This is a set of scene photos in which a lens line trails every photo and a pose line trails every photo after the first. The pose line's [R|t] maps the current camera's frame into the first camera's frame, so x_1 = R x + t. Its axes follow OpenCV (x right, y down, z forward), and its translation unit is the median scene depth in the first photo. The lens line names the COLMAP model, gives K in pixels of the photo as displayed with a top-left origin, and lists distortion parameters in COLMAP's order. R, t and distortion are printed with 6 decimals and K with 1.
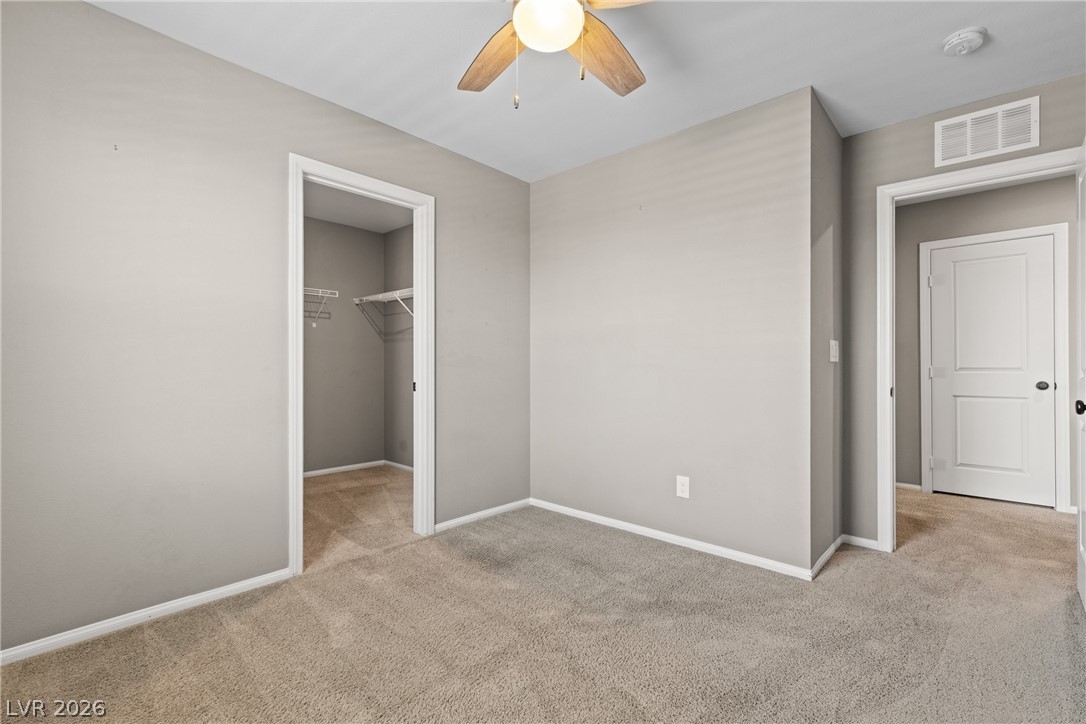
lens RADIAL K [[496.0, 0, 547.2], [0, 496.0, 360.8], [0, 0, 1]] dist [0.010567, -0.002225]
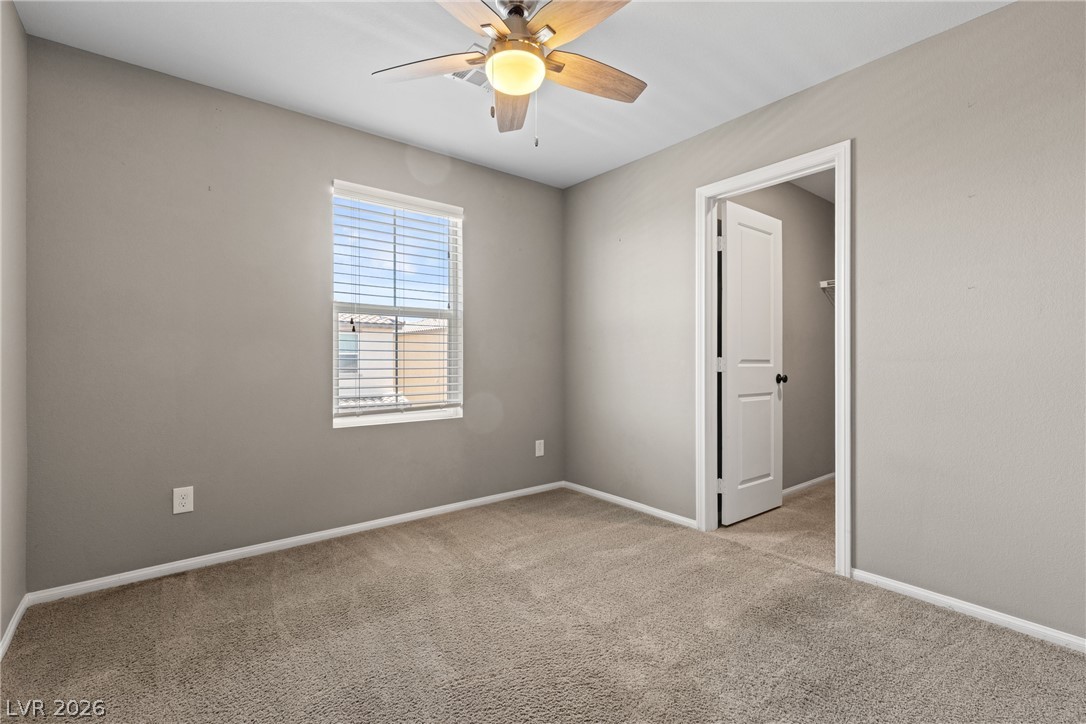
lens RADIAL K [[496.0, 0, 541.8], [0, 496.0, 355.6], [0, 0, 1]] dist [0.010567, -0.002225]
pose [[-0.183676, -0.005961, -0.982969, 0.761425], [0.008118, 0.999938, -0.007581, 0.006619], [0.982953, -0.009372, -0.183616, 0.829267]]
